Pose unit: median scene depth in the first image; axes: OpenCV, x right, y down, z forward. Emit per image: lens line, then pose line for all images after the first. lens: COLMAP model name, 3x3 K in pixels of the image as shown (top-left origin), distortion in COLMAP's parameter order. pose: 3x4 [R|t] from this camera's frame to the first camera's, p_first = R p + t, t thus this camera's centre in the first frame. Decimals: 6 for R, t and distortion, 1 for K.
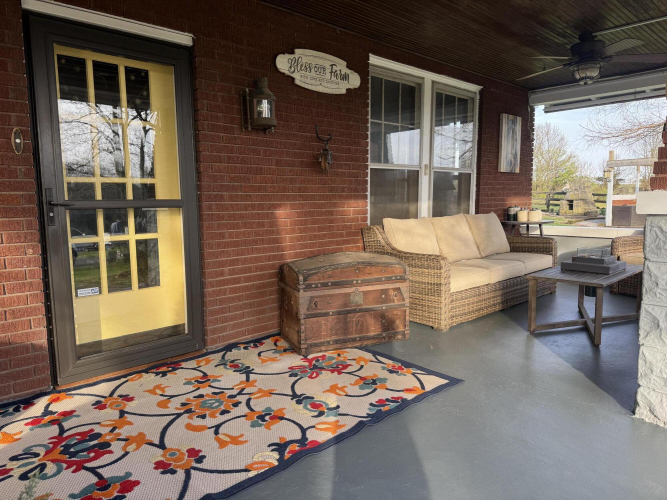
lens RADIAL K [[465.7, 0, 331.0], [0, 465.7, 250.2], [0, 0, 1]] dist [0.107355, -0.122379]
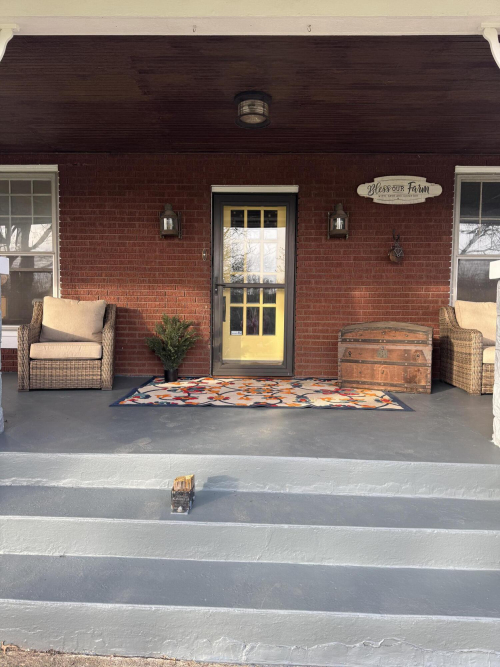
lens RADIAL K [[465.7, 0, 250.0], [0, 465.7, 333.5], [0, 0, 1]] dist [0.107355, -0.122379]
pose [[0.726025, 0.059041, -0.685129, 0.663554], [-0.093080, 0.995576, -0.012842, 0.091393], [0.681339, 0.073095, 0.728309, -0.254274]]
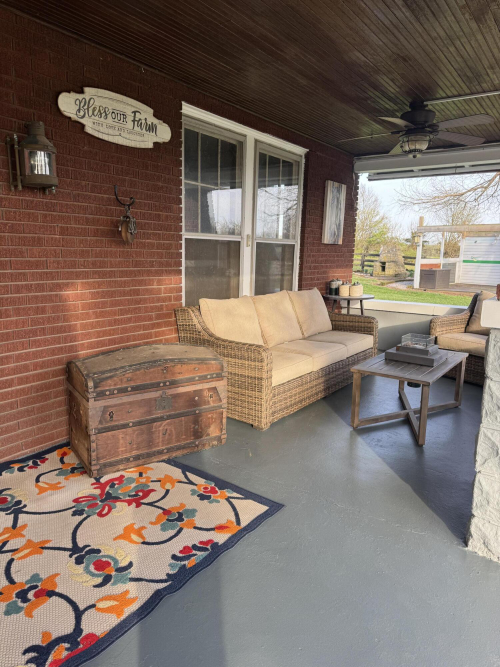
lens RADIAL K [[467.3, 0, 245.1], [0, 467.3, 335.6], [0, 0, 1]] dist [0.109293, -0.159203]
pose [[0.981954, -0.001988, 0.189111, 0.036660], [-0.011130, 0.997604, 0.068281, -0.071239], [-0.188794, -0.069154, 0.979579, 0.147200]]
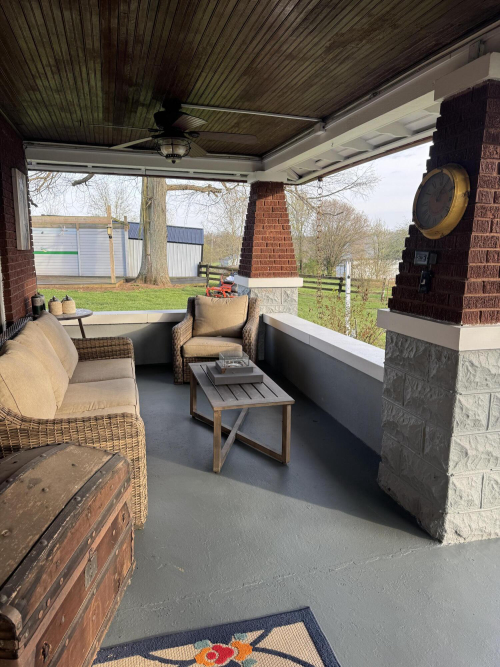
lens RADIAL K [[471.6, 0, 250.0], [0, 471.6, 333.5], [0, 0, 1]] dist [0.001467, 0.000506]
pose [[0.446939, -0.152799, 0.881418, -0.237534], [0.084621, 0.988108, 0.128385, -0.167712], [-0.890553, 0.017207, 0.454554, 0.587768]]
